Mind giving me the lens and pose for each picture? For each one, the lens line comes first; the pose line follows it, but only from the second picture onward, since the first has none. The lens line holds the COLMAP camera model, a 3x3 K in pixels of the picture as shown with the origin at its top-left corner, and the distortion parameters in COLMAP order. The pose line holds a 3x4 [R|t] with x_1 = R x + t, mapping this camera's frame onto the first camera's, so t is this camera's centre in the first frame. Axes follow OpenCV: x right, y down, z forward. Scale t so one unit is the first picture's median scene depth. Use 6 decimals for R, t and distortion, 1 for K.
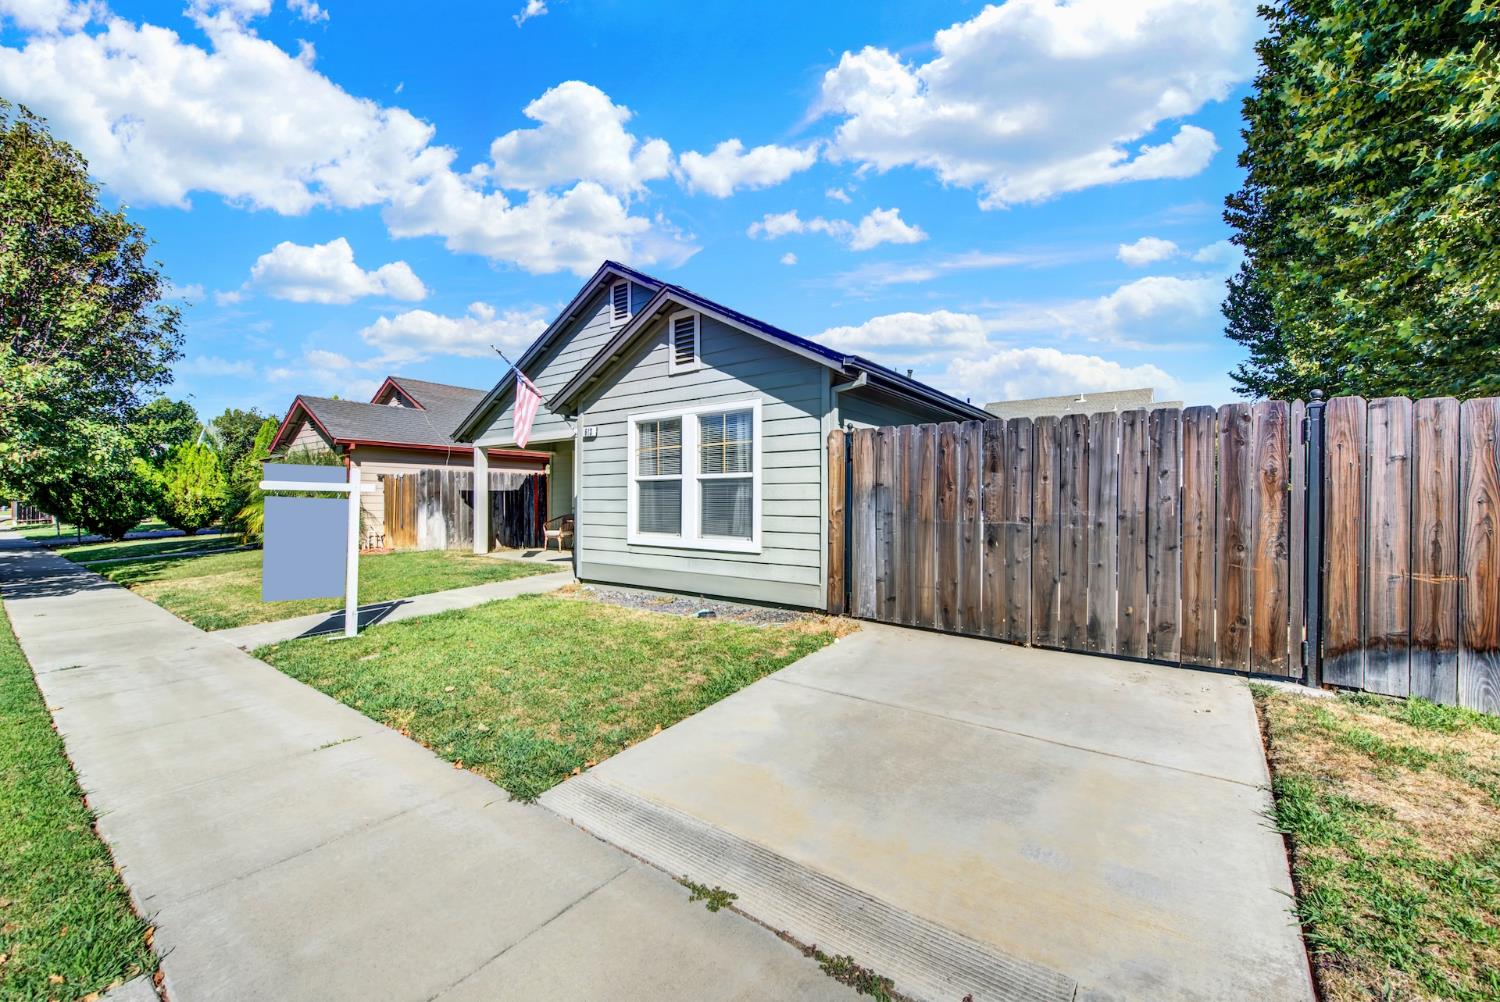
lens RADIAL K [[601.1, 0, 758.1], [0, 601.1, 503.1], [0, 0, 1]] dist [-0.000060, -0.000615]
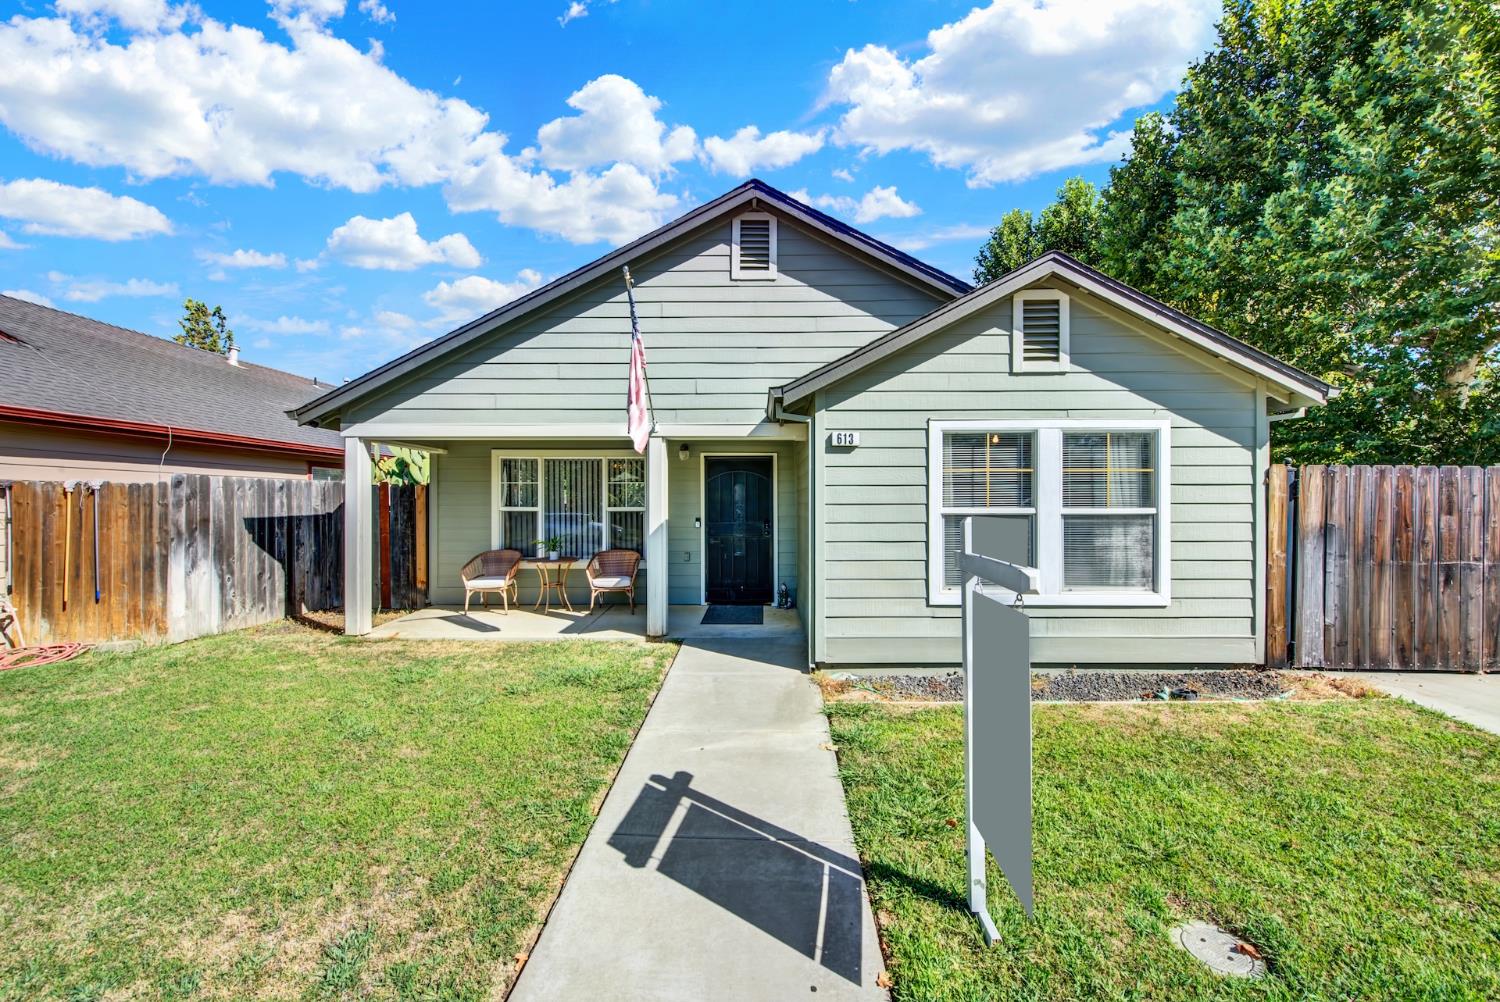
lens RADIAL K [[601.1, 0, 758.1], [0, 601.1, 503.1], [0, 0, 1]] dist [-0.000060, -0.000615]
pose [[0.804470, -0.005787, 0.593965, -0.854080], [0.005613, 0.999982, 0.002140, -0.057331], [-0.593966, 0.001612, 0.804488, 0.603359]]
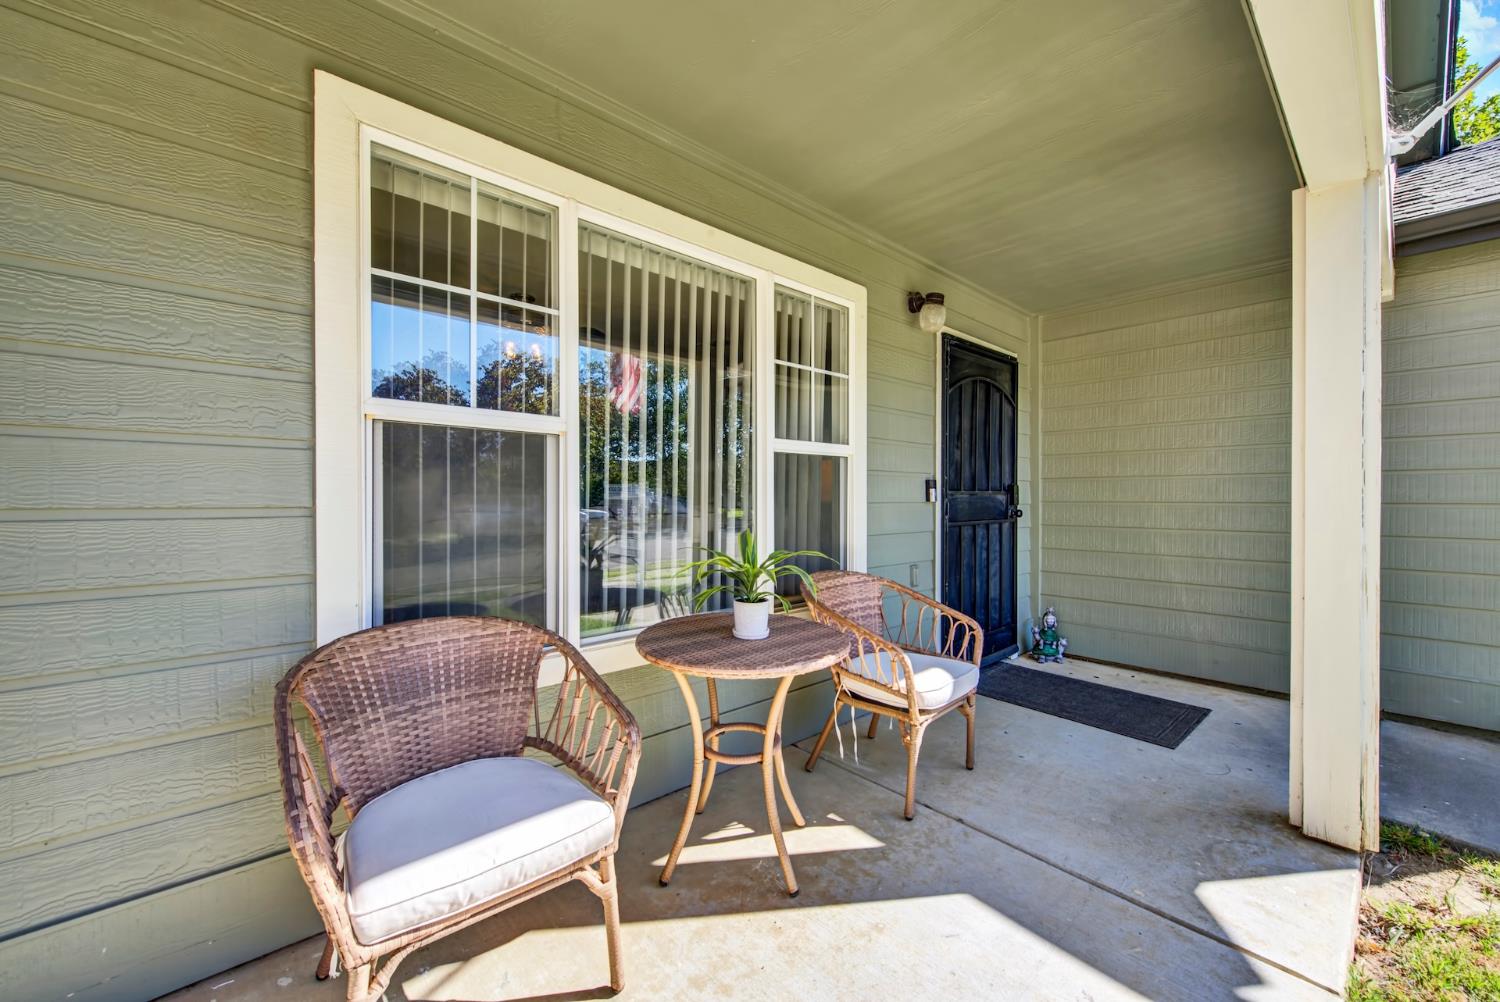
lens RADIAL K [[601.1, 0, 758.1], [0, 601.1, 503.1], [0, 0, 1]] dist [-0.000060, -0.000615]
pose [[0.174288, -0.009989, 0.984644, -0.756085], [0.000366, 0.999949, 0.010079, -0.012373], [-0.984695, -0.001396, 0.174283, 1.670544]]
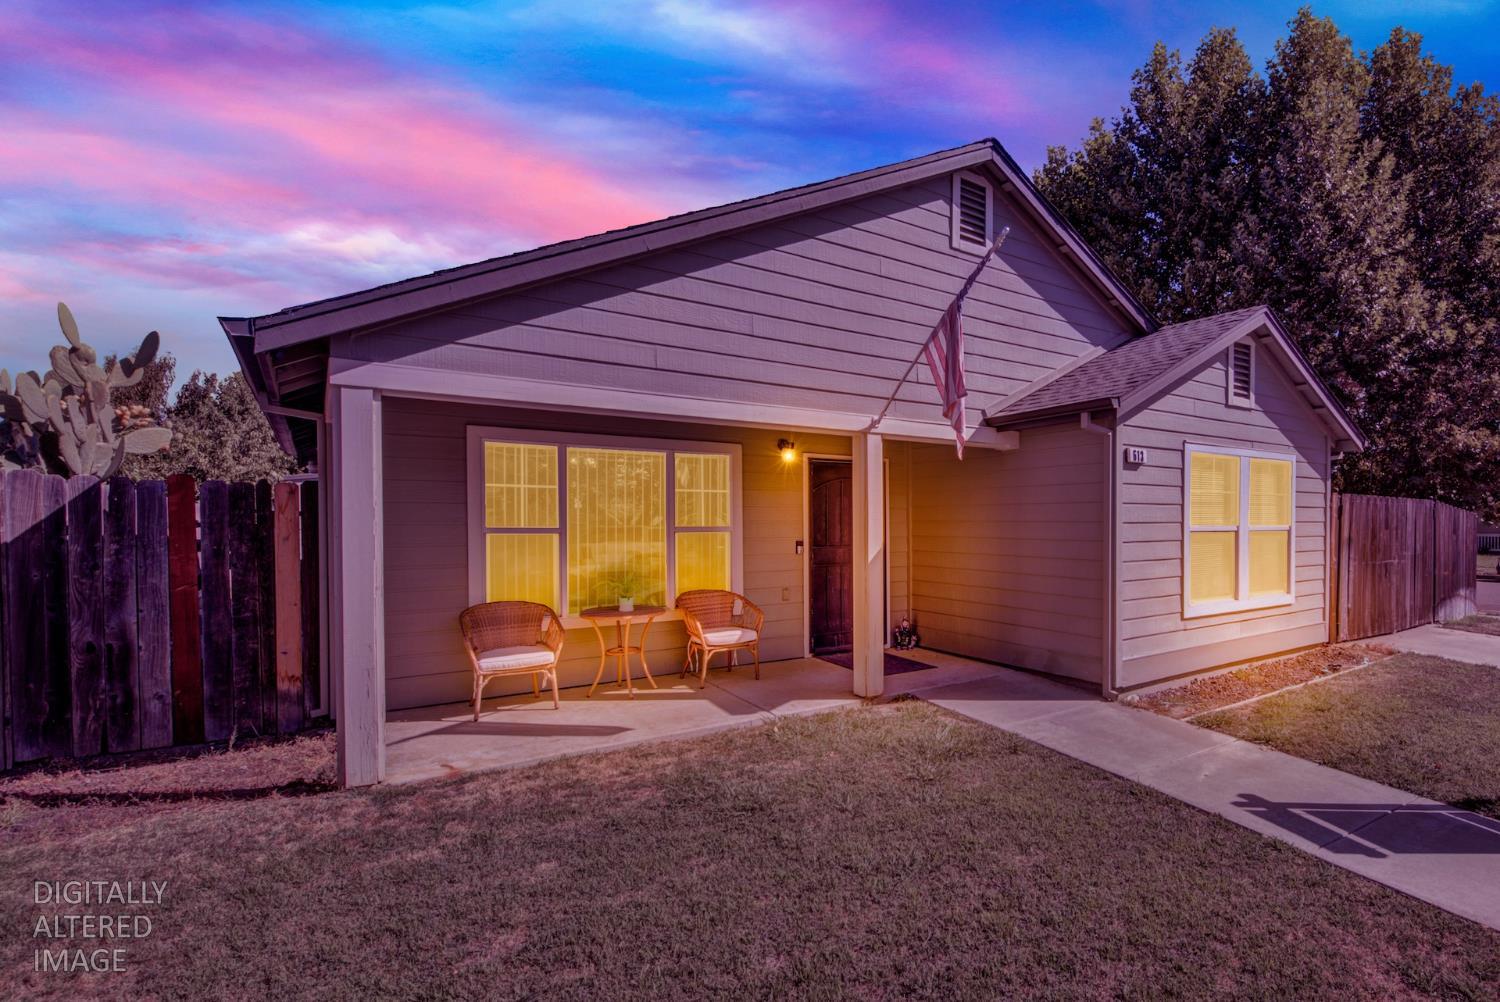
lens RADIAL K [[767.6, 0, 968.3], [0, 767.6, 532.8], [0, 0, 1]] dist [-0.001065, -0.000399]
pose [[0.217222, -0.021743, 0.975880, -1.279574], [0.000921, 0.999756, 0.022070, -0.062404], [-0.976122, -0.003895, 0.217189, 1.139393]]
